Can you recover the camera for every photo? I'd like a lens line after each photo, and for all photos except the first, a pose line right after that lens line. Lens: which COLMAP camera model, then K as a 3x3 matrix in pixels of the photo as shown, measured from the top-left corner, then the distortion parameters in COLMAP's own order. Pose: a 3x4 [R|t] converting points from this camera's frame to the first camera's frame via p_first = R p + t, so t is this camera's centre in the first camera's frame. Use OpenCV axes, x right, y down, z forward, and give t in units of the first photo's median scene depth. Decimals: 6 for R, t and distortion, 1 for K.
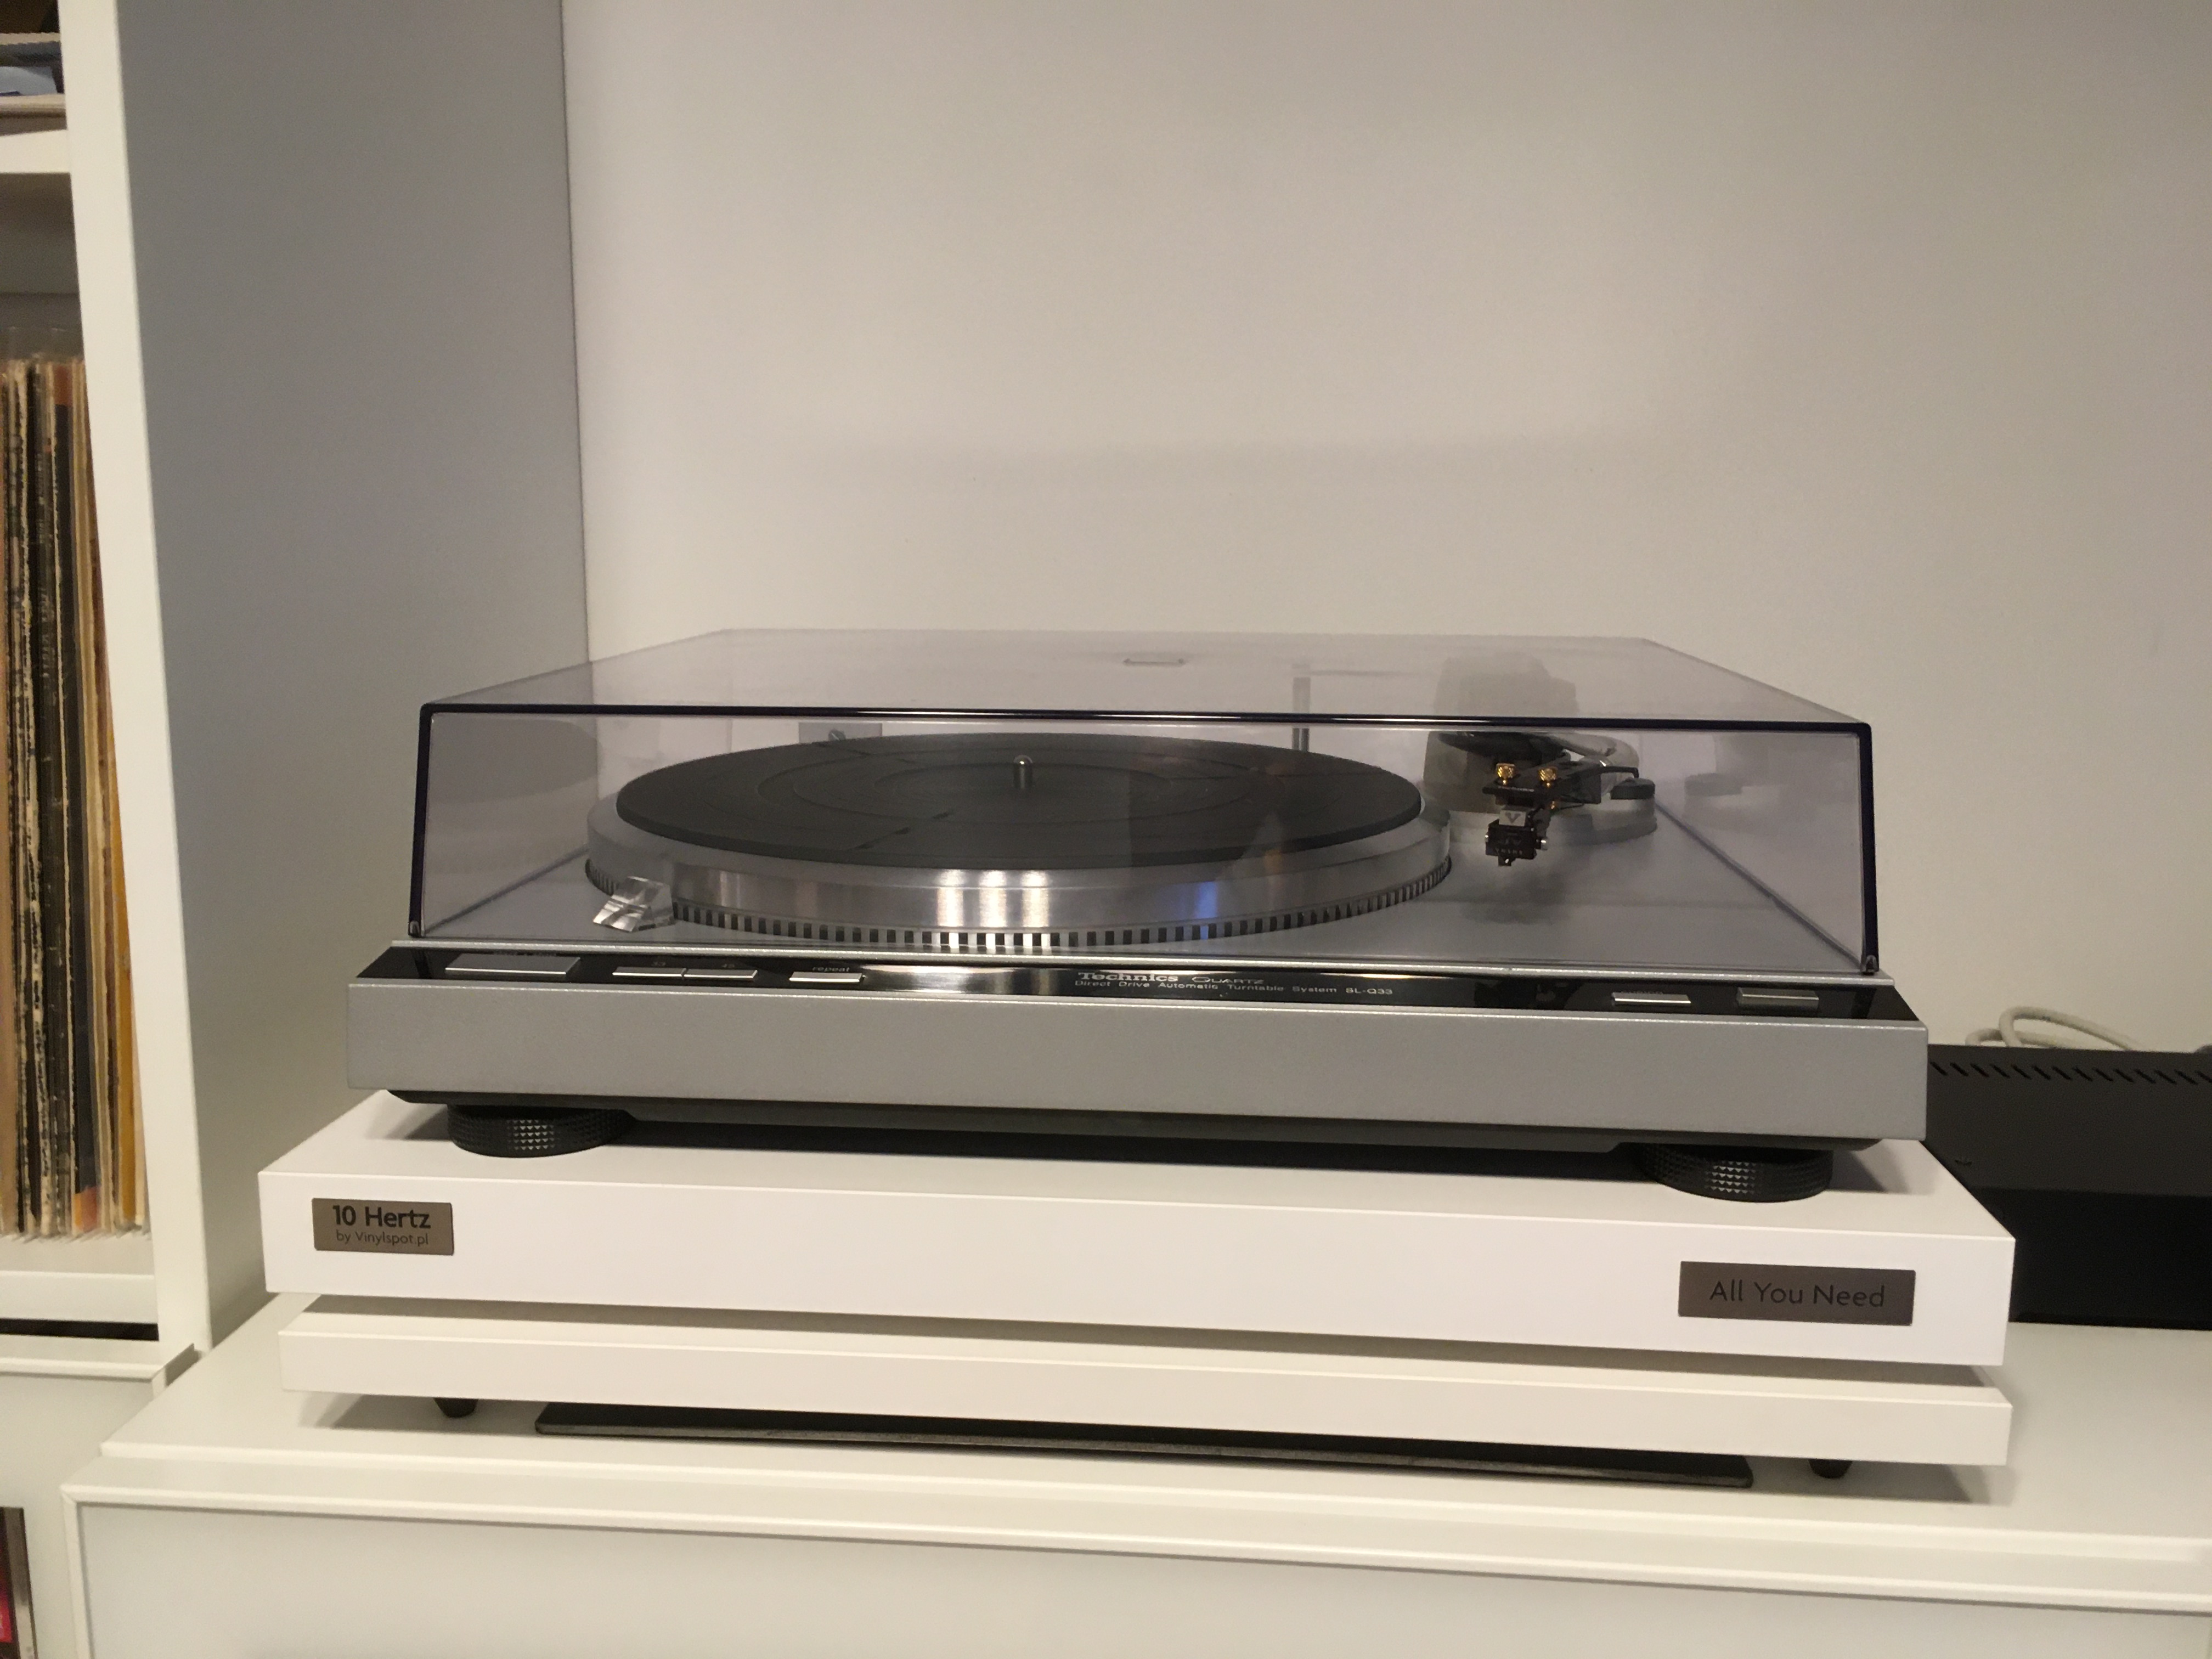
lens RADIAL K [[1890.9, 0, 1107.1], [0, 1890.9, 833.6], [0, 0, 1]] dist [0.009920, -0.080543]
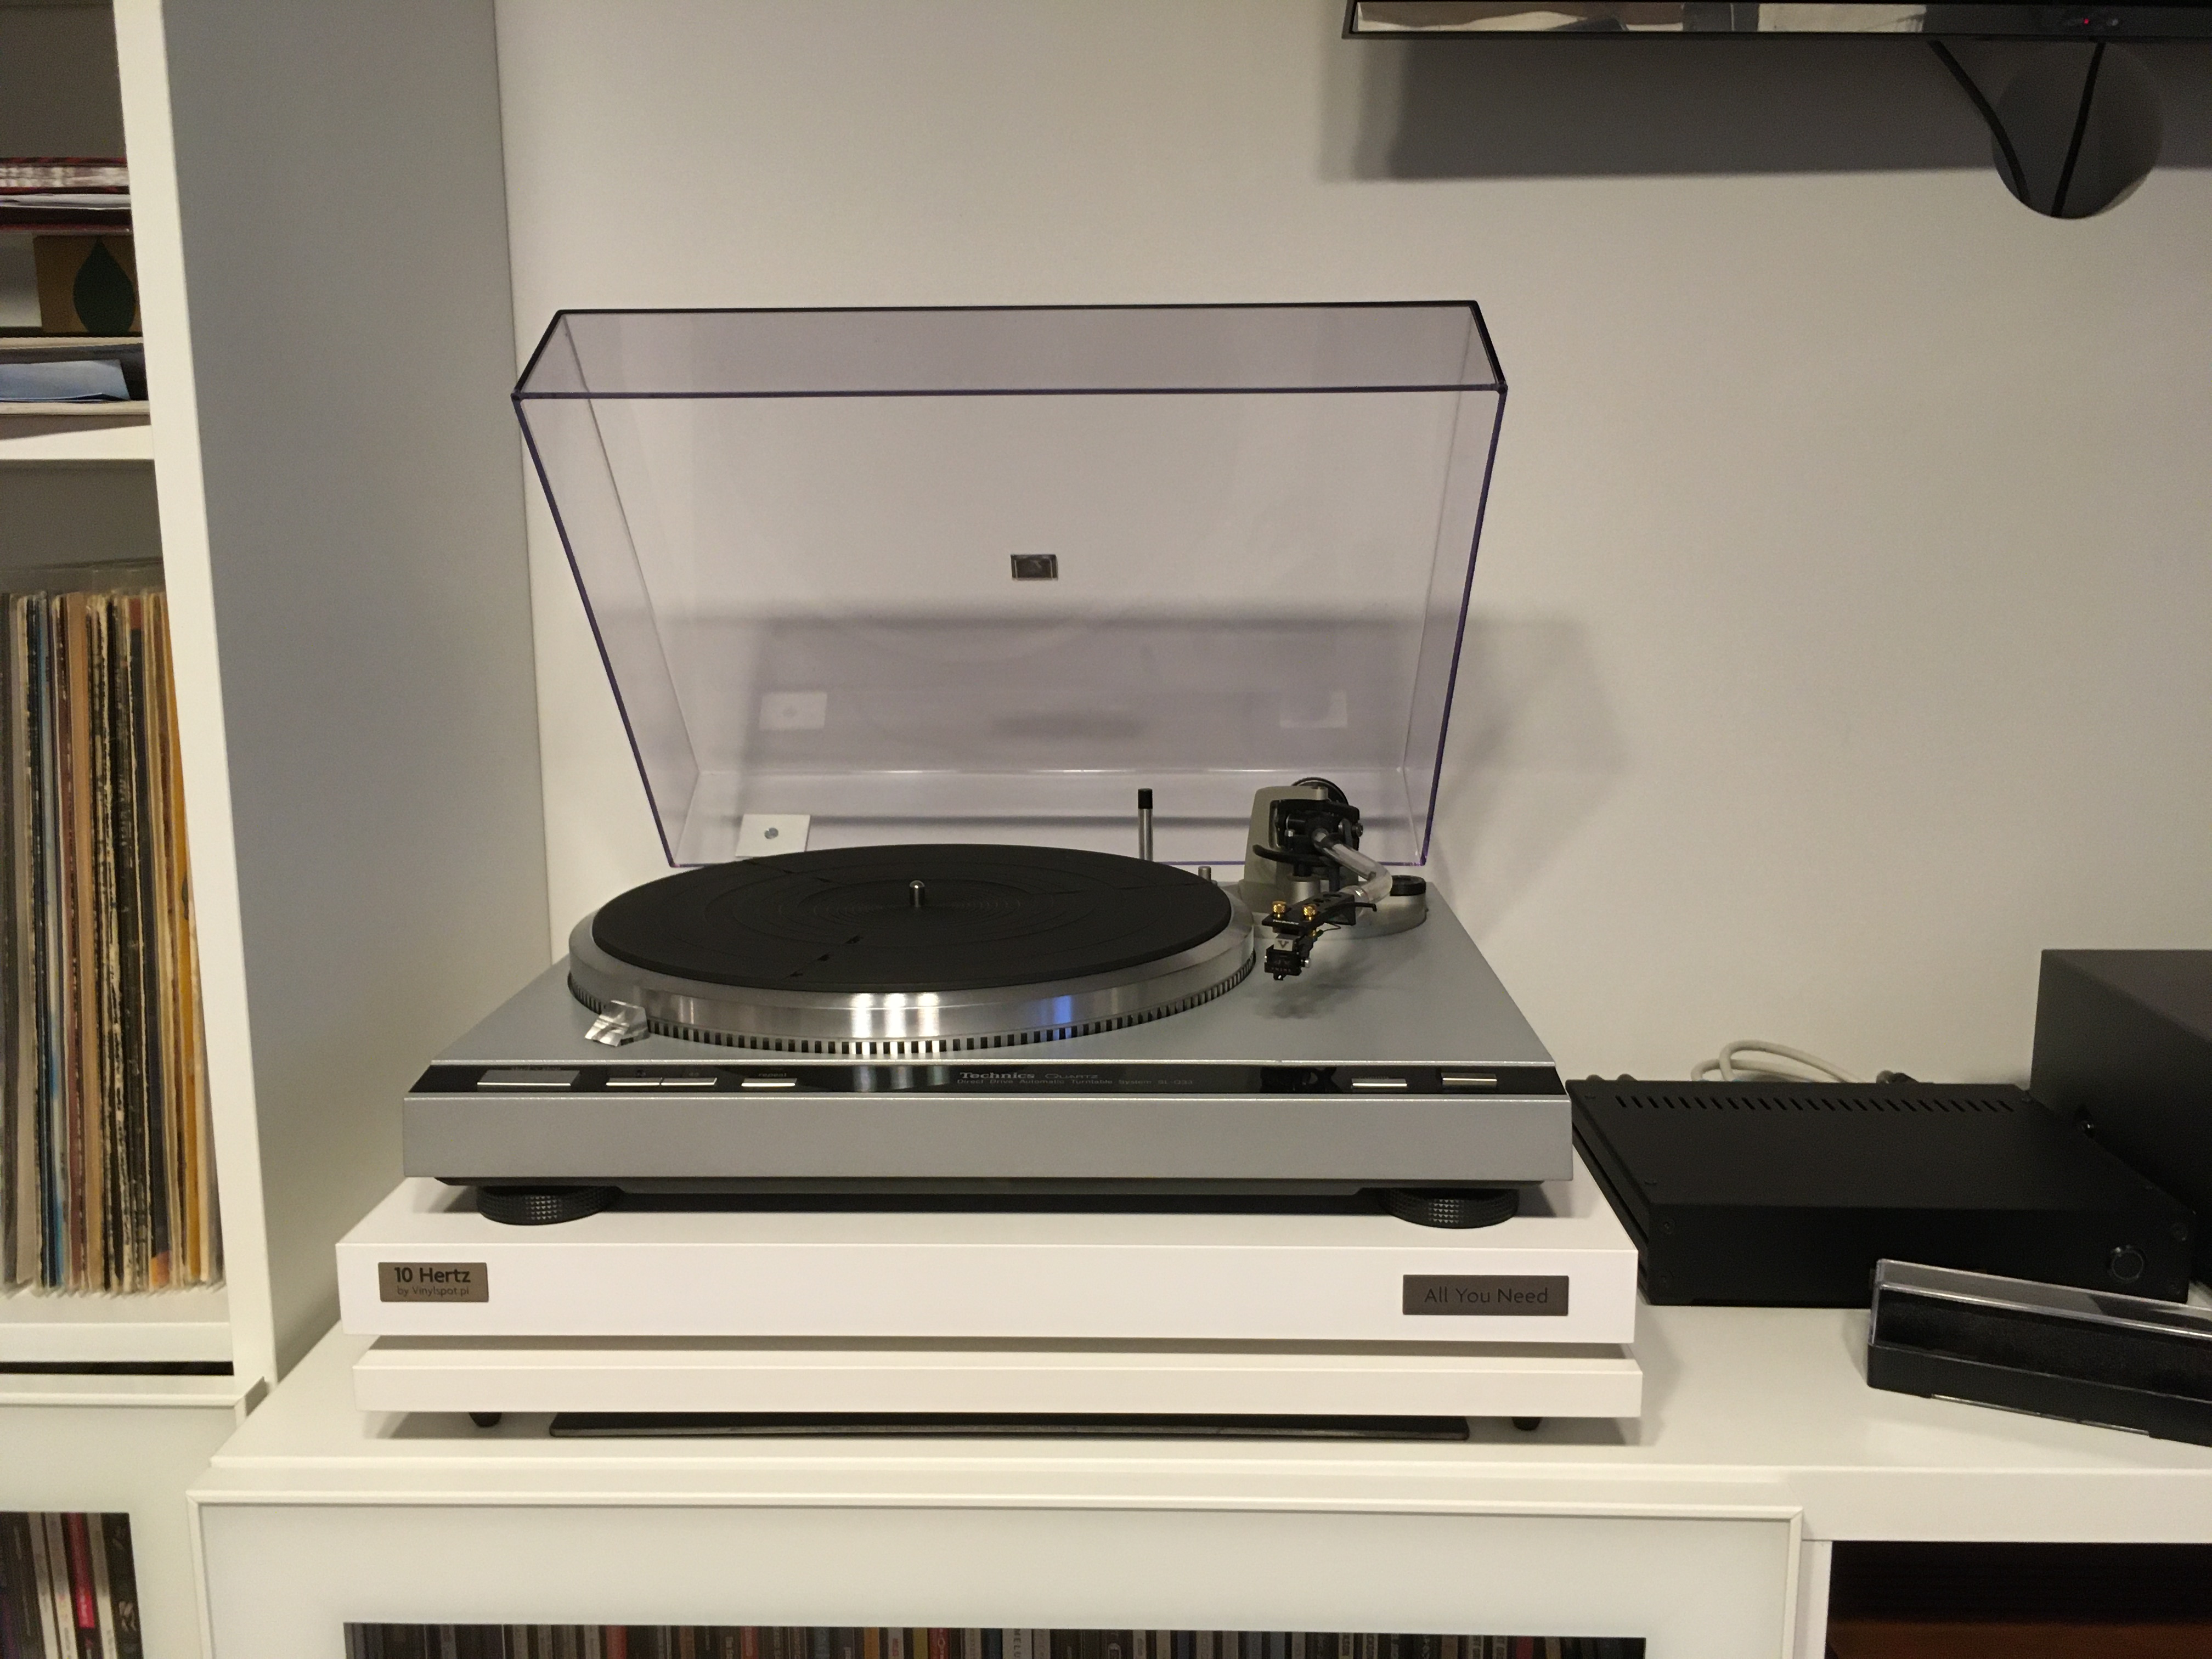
lens RADIAL K [[1890.9, 0, 1103.5], [0, 1890.9, 825.5], [0, 0, 1]] dist [0.009920, -0.080543]
pose [[0.998564, -0.025891, 0.046908, 0.026238], [0.025907, 0.999664, 0.000261, -0.093645], [-0.046899, 0.000955, 0.998899, -0.320118]]
